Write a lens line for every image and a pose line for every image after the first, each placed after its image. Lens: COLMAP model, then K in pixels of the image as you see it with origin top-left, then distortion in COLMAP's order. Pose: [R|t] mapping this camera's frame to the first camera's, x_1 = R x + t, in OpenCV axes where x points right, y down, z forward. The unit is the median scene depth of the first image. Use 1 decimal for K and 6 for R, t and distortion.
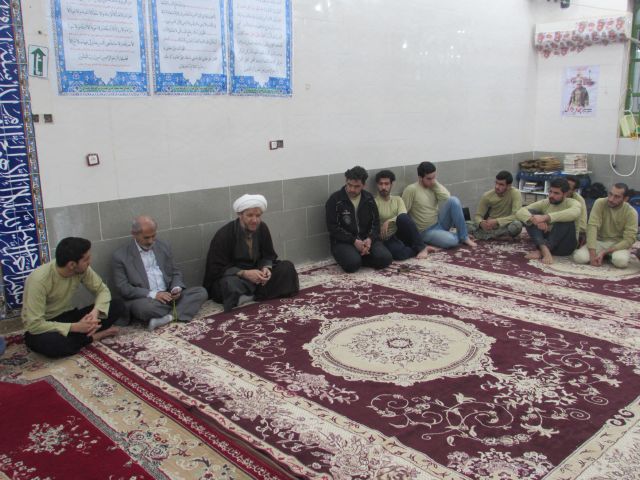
lens RADIAL K [[596.6, 0, 319.6], [0, 596.6, 243.4], [0, 0, 1]] dist [-0.073097, 0.044984]
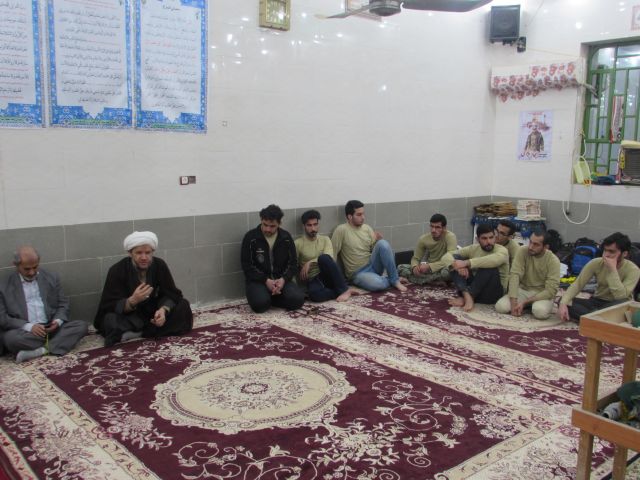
lens RADIAL K [[597.0, 0, 322.2], [0, 597.0, 245.5], [0, 0, 1]] dist [-0.067884, 0.031024]
pose [[0.998716, 0.036050, -0.035588, 0.240617], [-0.038137, 0.997480, -0.059827, -0.008123], [0.033342, 0.061108, 0.997574, 0.029680]]
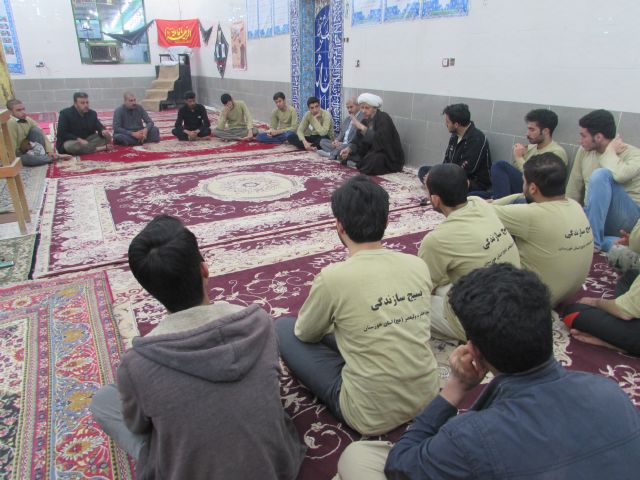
lens RADIAL K [[451.1, 0, 320.1], [0, 451.1, 242.9], [0, 0, 1]] dist [-0.049808, 0.031569]
pose [[-0.242141, 0.378992, -0.893159, 1.095775], [-0.204109, 0.880056, 0.428767, -0.224155], [0.948529, 0.286124, -0.135742, 1.236885]]
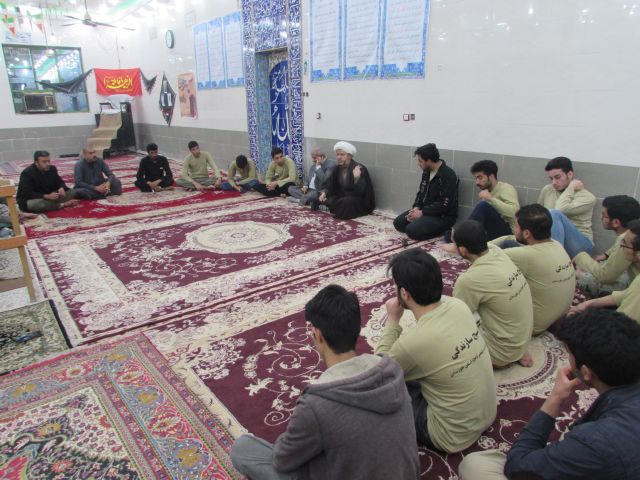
lens RADIAL K [[451.1, 0, 320.1], [0, 451.1, 242.9], [0, 0, 1]] dist [-0.049808, 0.031569]
pose [[-0.077944, 0.321509, -0.943693, 1.179227], [-0.200483, 0.922181, 0.330739, -0.249018], [0.976592, 0.214973, -0.007422, 1.106703]]
